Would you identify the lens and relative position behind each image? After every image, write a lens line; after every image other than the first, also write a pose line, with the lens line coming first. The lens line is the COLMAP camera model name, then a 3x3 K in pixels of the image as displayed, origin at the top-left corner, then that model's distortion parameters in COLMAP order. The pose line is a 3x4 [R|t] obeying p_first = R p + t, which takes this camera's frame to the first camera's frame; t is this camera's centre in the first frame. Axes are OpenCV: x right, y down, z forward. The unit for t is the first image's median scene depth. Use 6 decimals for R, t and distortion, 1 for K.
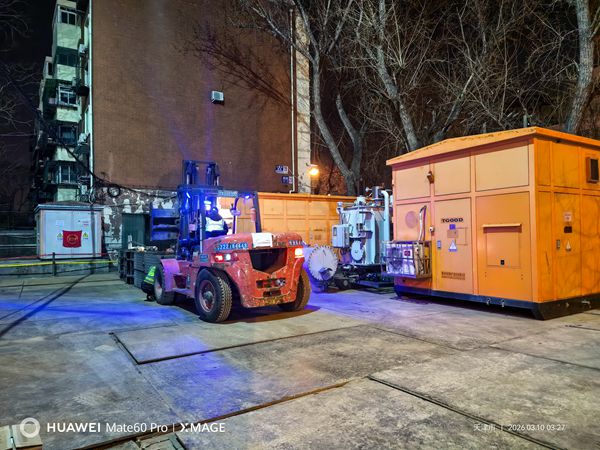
lens RADIAL K [[419.2, 0, 300.0], [0, 419.2, 225.0], [0, 0, 1]] dist [0.098529, -0.124172]
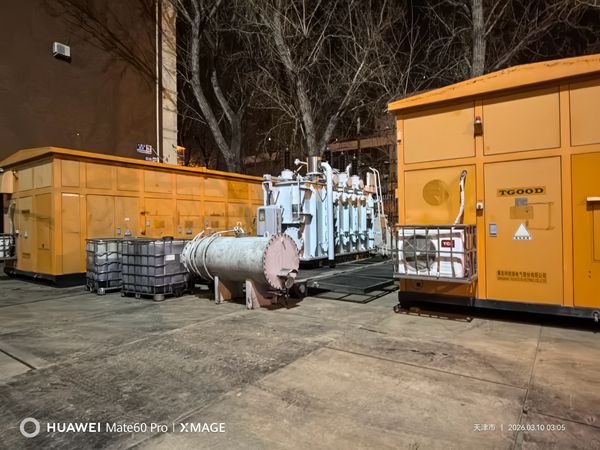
lens RADIAL K [[367.9, 0, 300.0], [0, 367.9, 225.0], [0, 0, 1]] dist [-0.018533, -0.000355]
pose [[0.918613, 0.001853, 0.395155, -0.075334], [-0.010411, 0.999755, 0.019516, 0.013987], [-0.395022, -0.022041, 0.918407, 0.267986]]
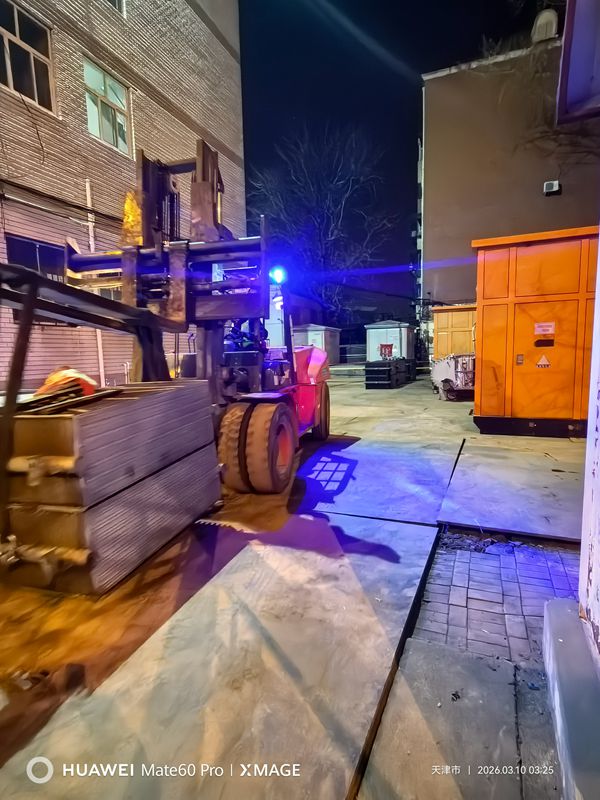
lens RADIAL K [[431.1, 0, 300.0], [0, 431.1, 400.0], [0, 0, 1]] dist [0.002245, 0.000565]
pose [[0.562543, 0.089731, -0.821884, 0.432875], [0.038923, 0.990116, 0.134740, -0.004837], [0.825851, -0.107787, 0.553490, 0.022175]]
